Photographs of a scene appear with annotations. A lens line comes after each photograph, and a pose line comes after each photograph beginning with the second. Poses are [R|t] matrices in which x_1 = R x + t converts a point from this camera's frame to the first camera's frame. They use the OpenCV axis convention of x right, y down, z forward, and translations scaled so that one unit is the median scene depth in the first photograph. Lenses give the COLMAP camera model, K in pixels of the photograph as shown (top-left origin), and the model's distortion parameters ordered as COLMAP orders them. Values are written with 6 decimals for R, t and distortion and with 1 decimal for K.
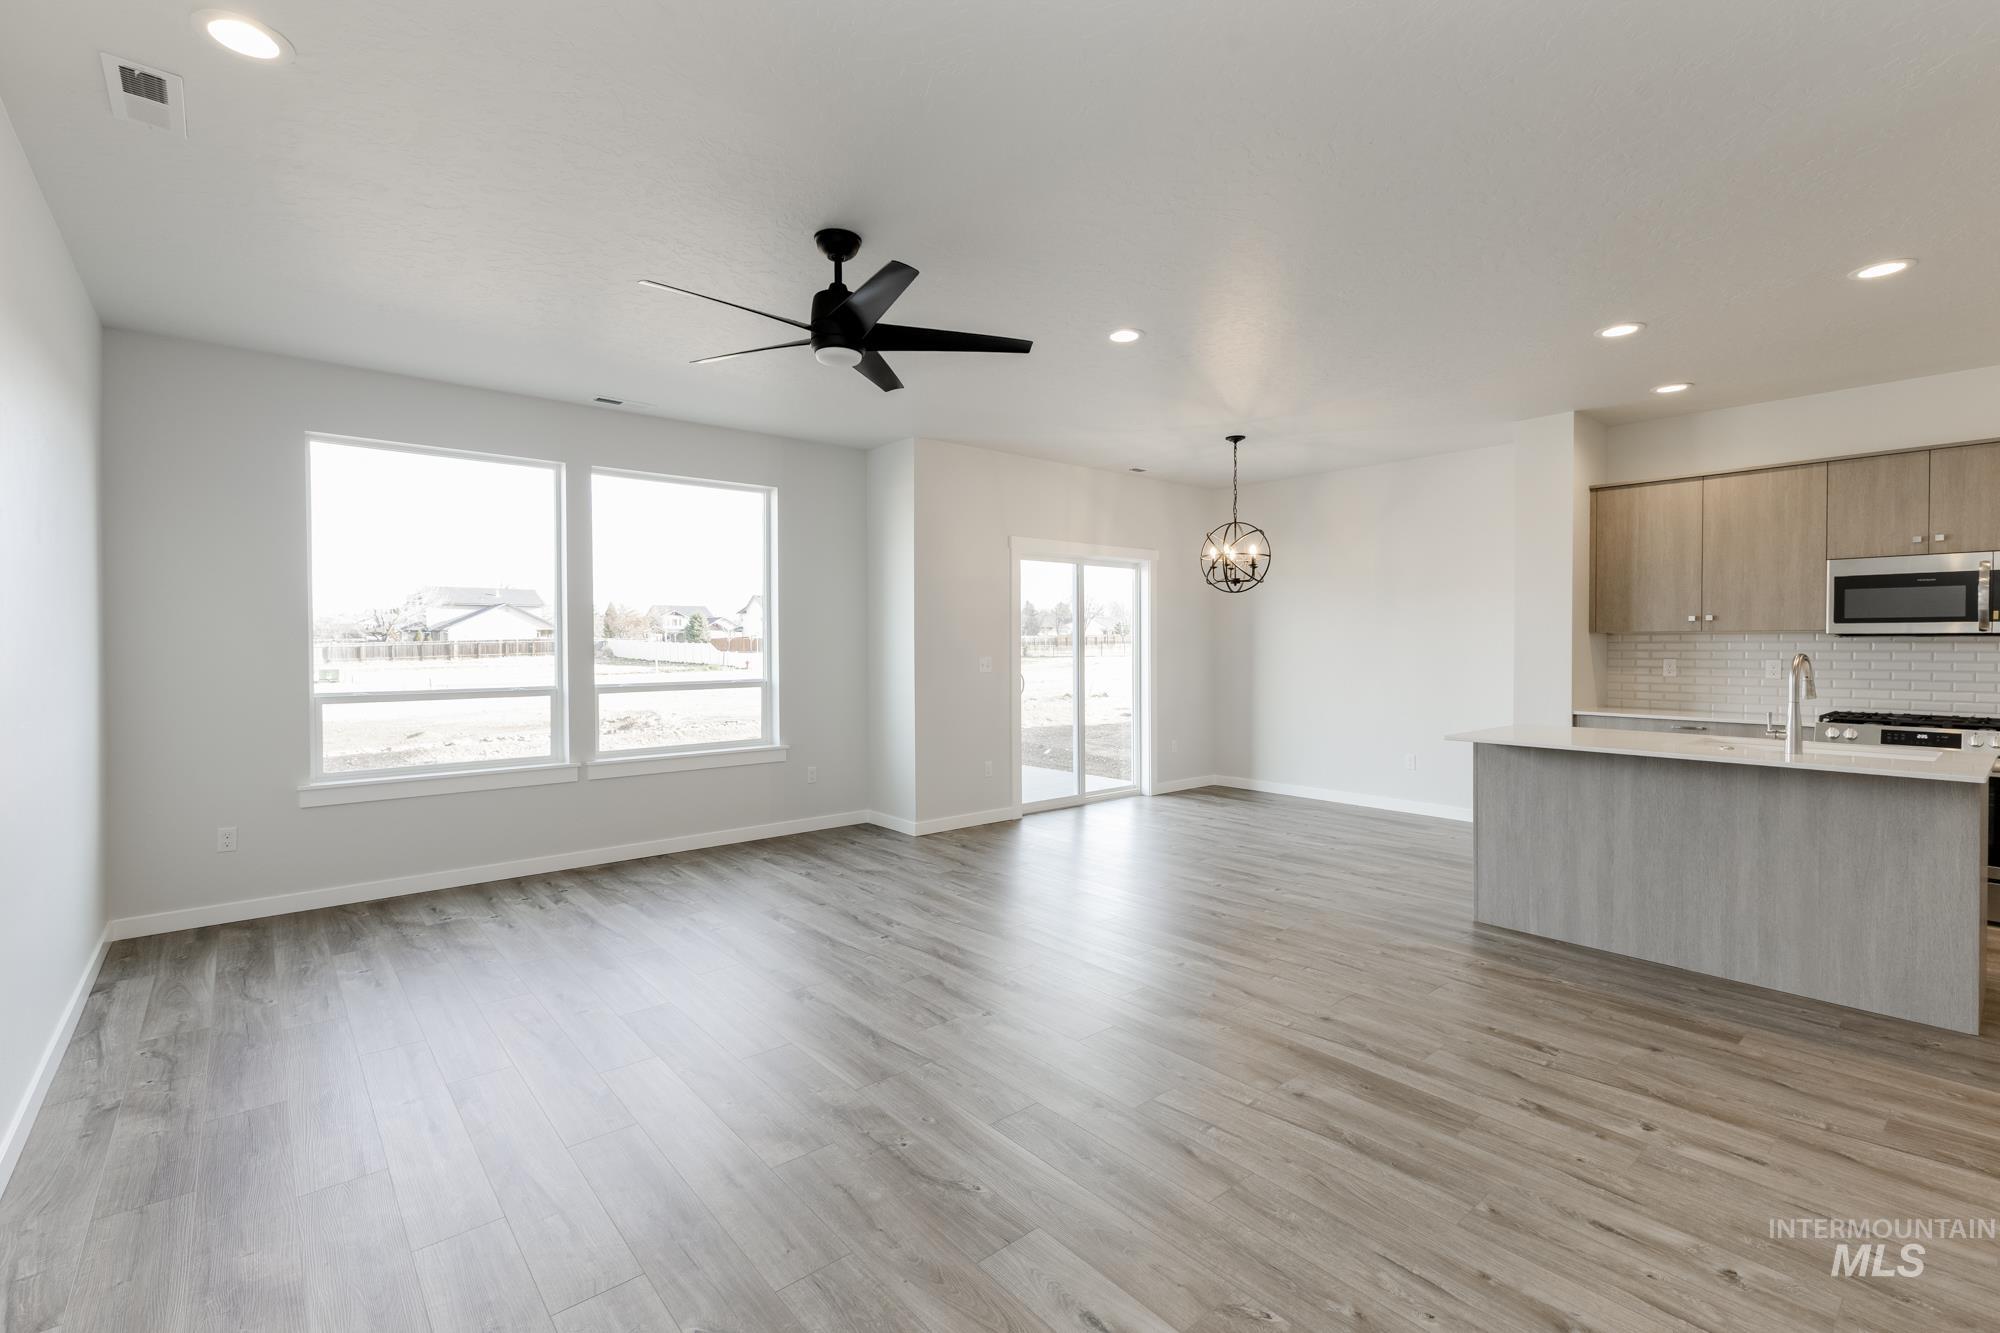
lens RADIAL K [[872.0, 0, 992.1], [0, 872.0, 657.2], [0, 0, 1]] dist [0.003642, -0.000445]
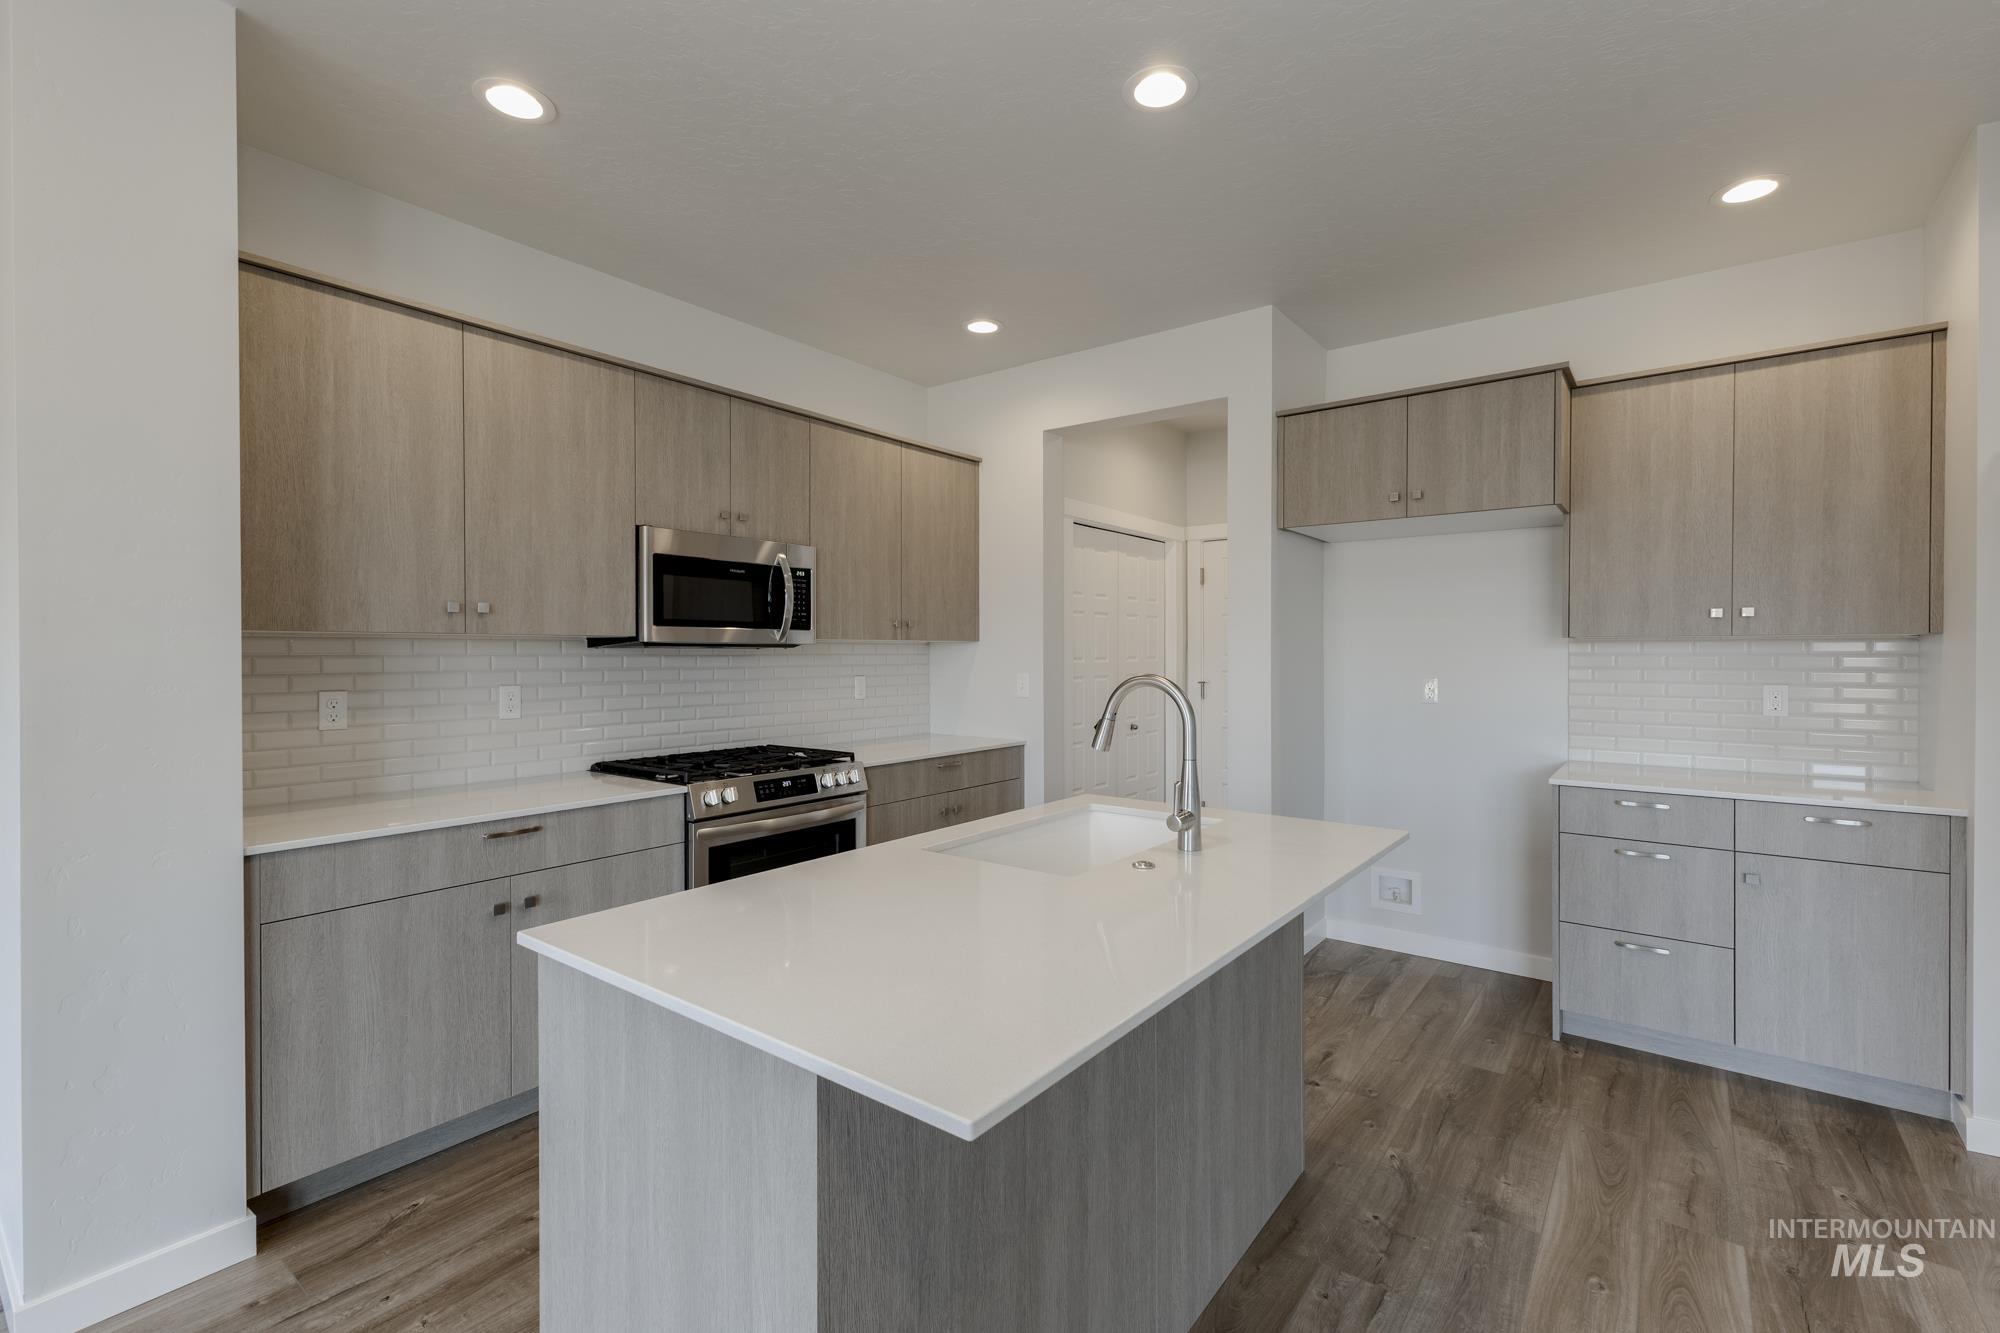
lens RADIAL K [[884.0, 0, 1005.0], [0, 884.0, 655.7], [0, 0, 1]] dist [0.001940, -0.000049]
pose [[-0.225951, 0.001406, 0.974138, 0.235671], [0.019552, 0.999804, 0.003092, -0.011835], [-0.973942, 0.019745, -0.225935, 0.766092]]
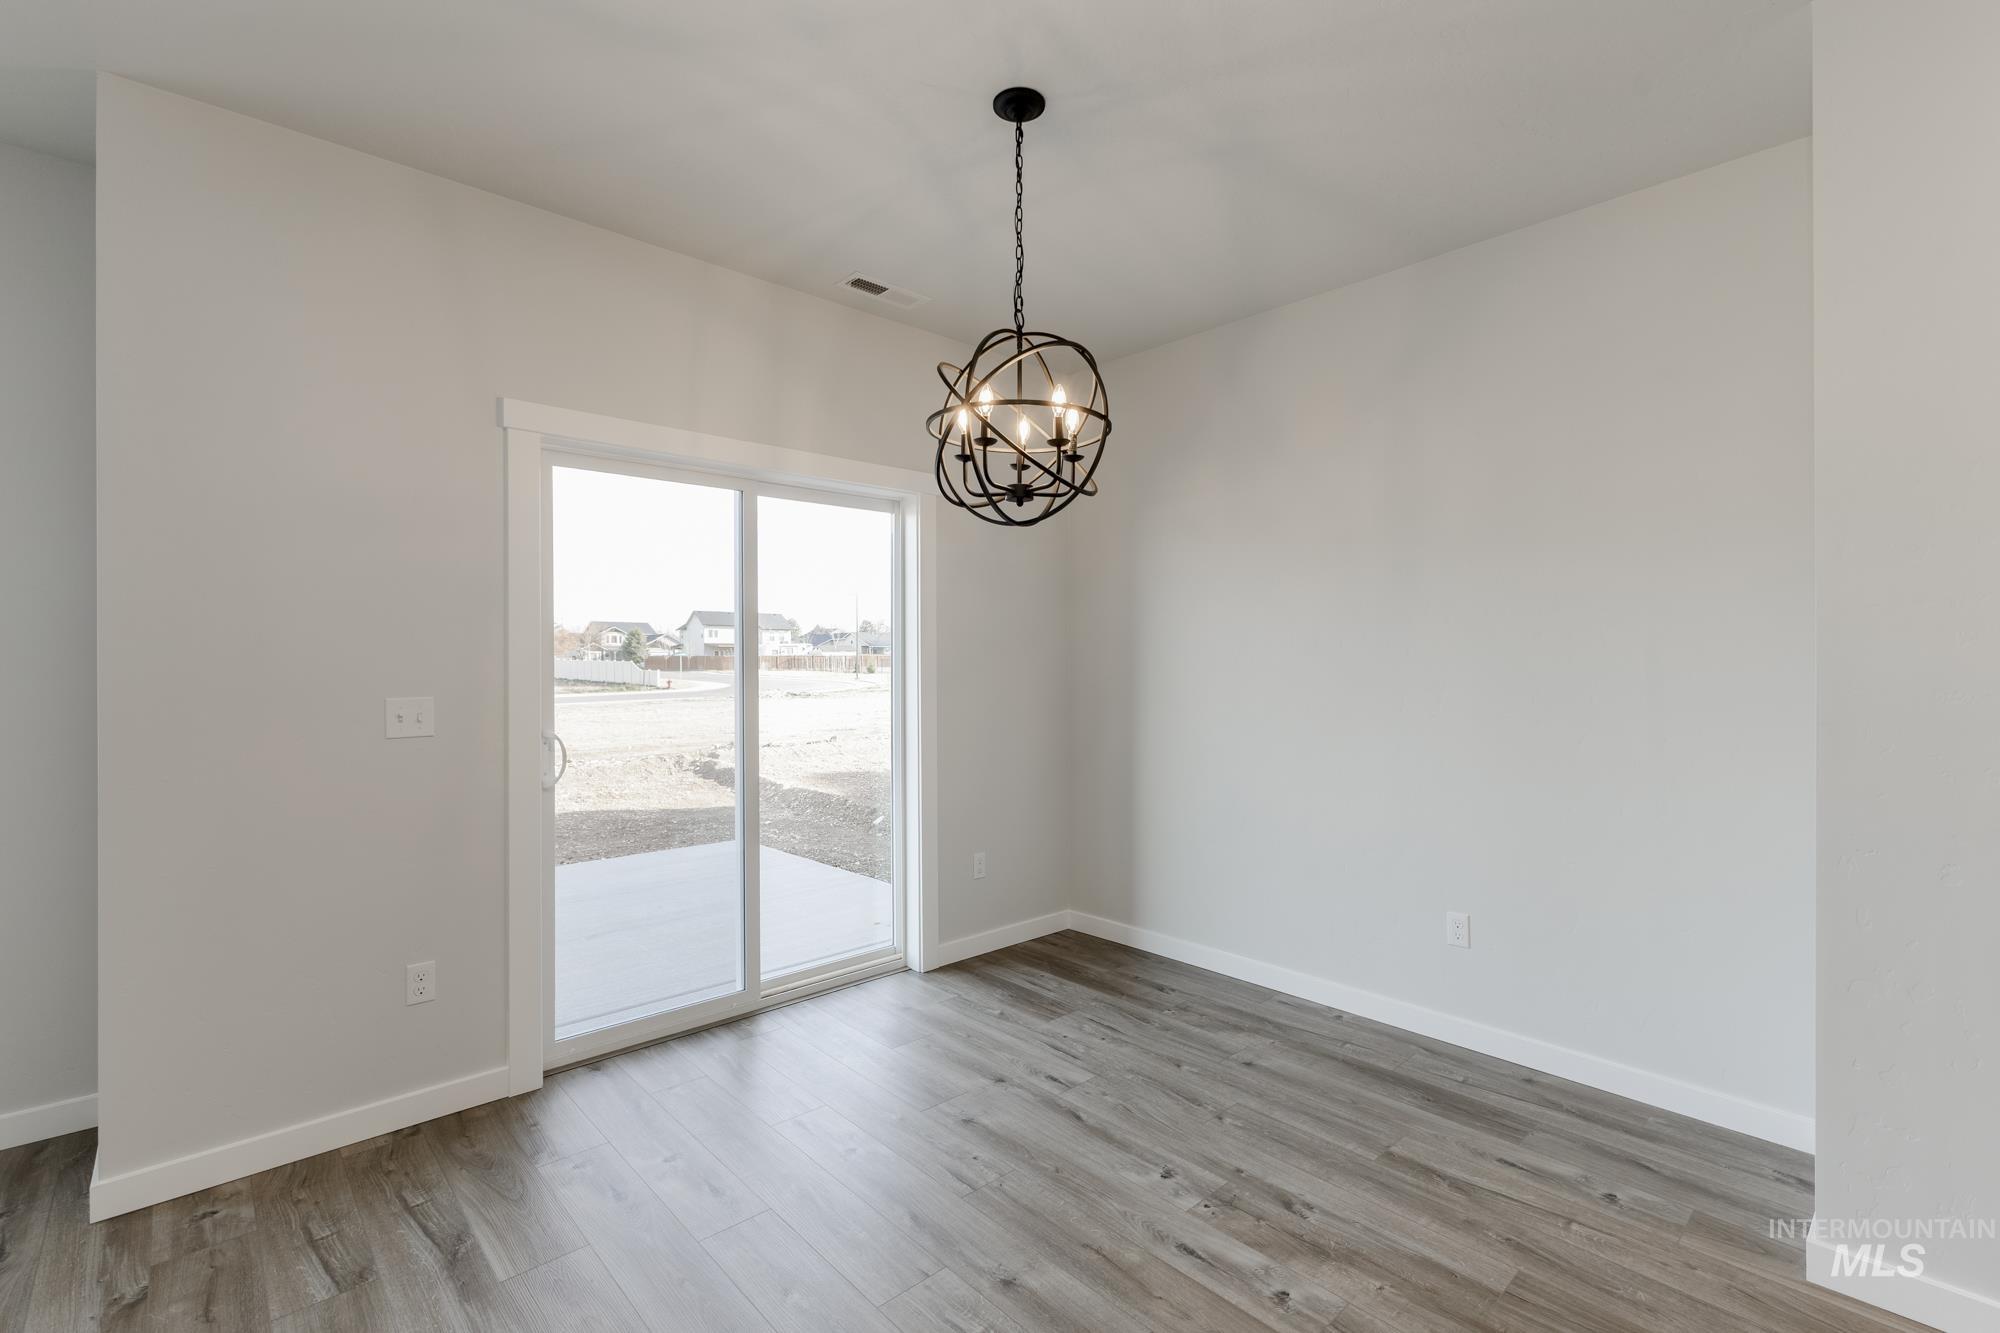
lens RADIAL K [[872.0, 0, 992.1], [0, 872.0, 657.2], [0, 0, 1]] dist [0.003642, -0.000445]
pose [[0.999153, 0.001287, 0.041138, 0.276284], [-0.000416, 0.999776, -0.021183, -0.012083], [-0.041156, 0.021148, 0.998929, 0.699032]]
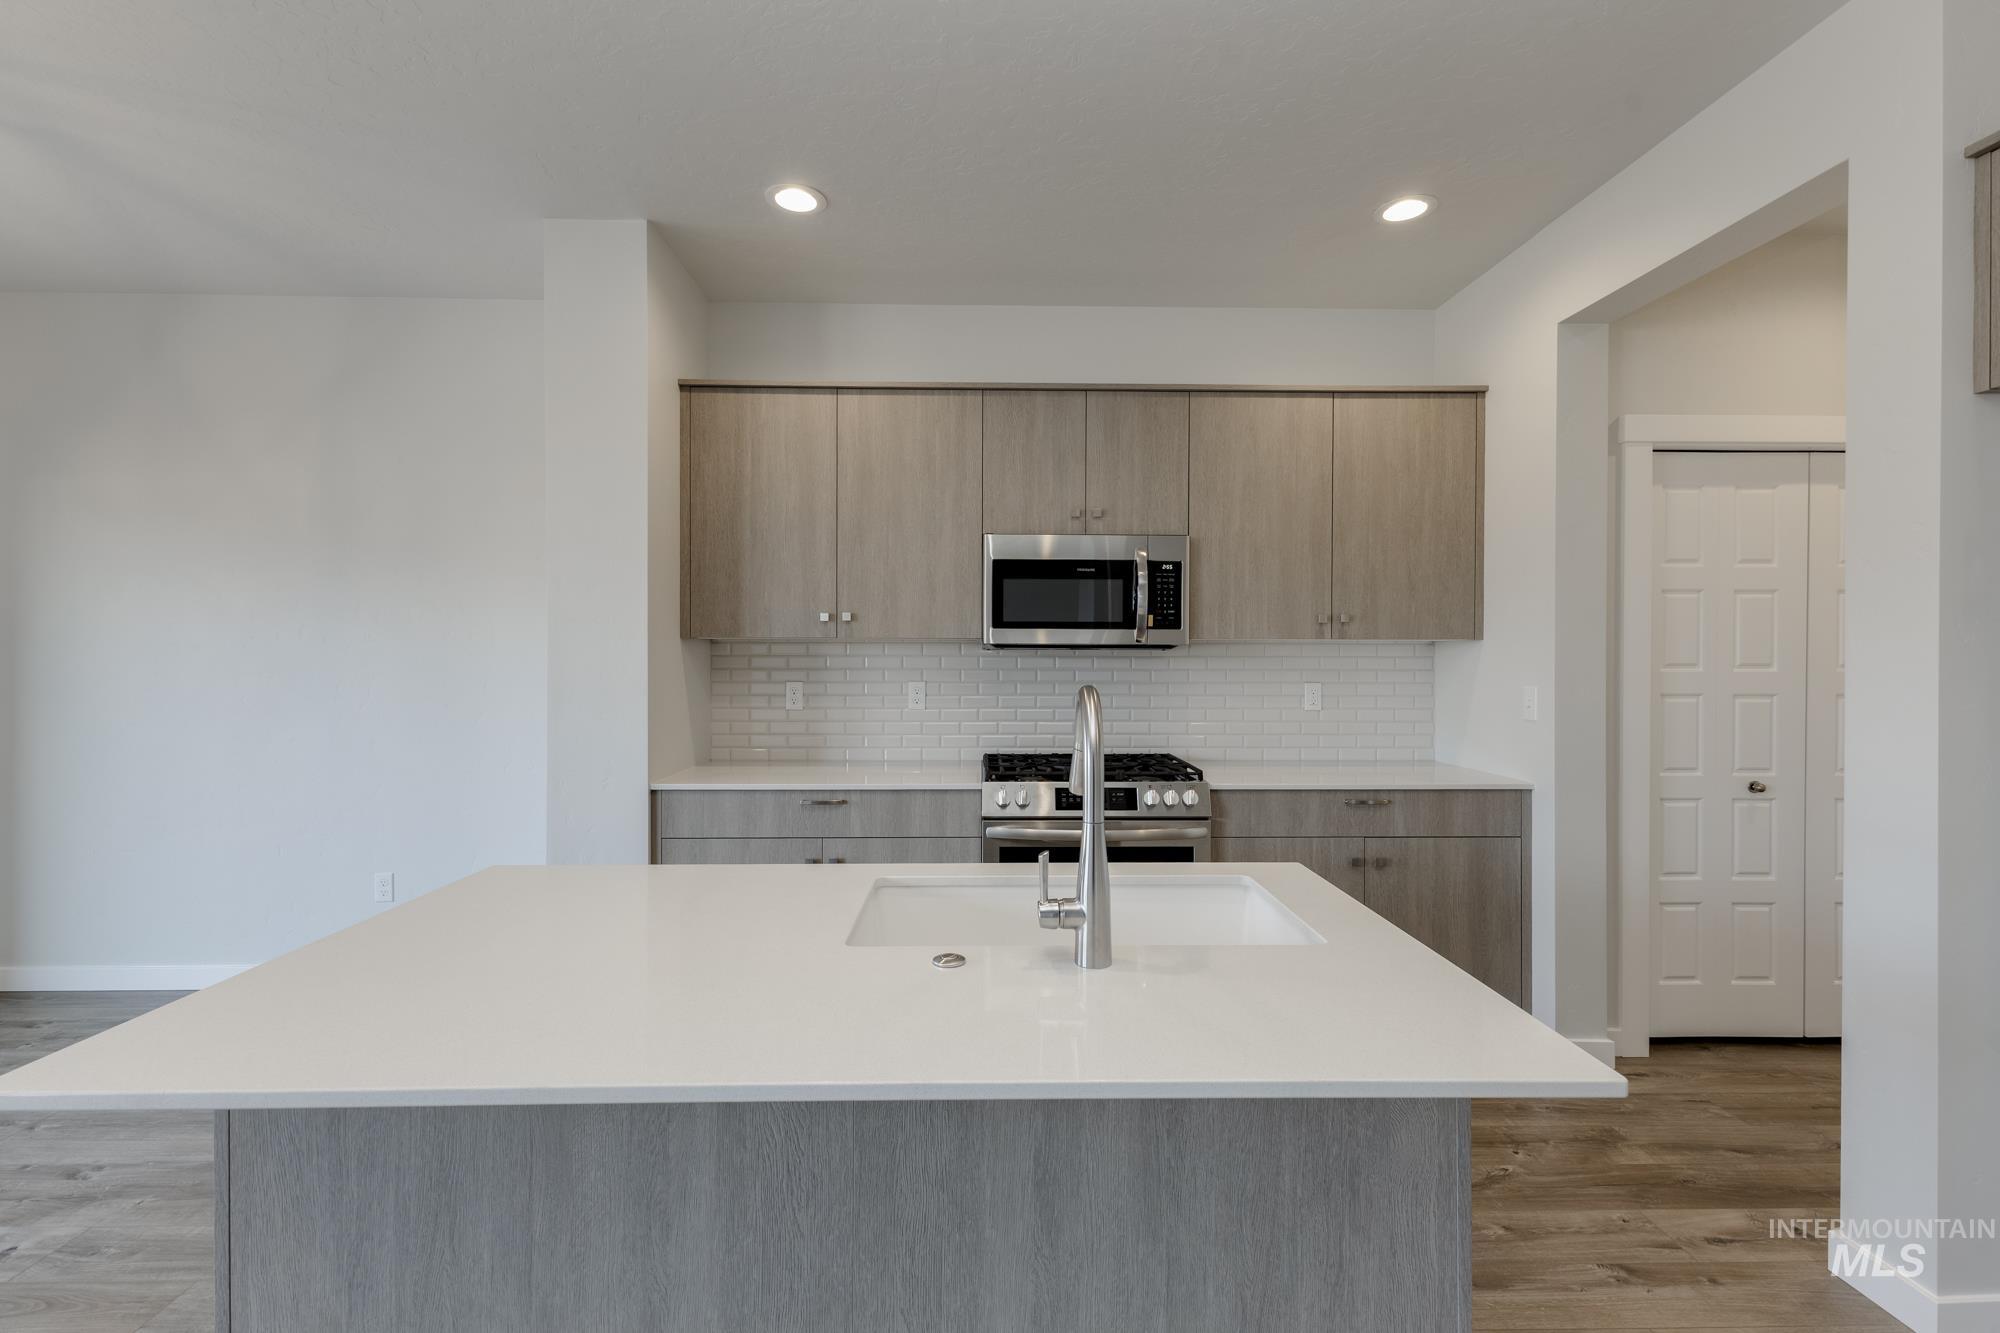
lens RADIAL K [[872.0, 0, 992.1], [0, 872.0, 657.2], [0, 0, 1]] dist [0.003642, -0.000445]
pose [[0.626268, 0.003097, 0.779602, 0.375506], [0.009056, 0.999896, -0.011247, -0.007694], [-0.779555, 0.014103, 0.626175, 0.496365]]
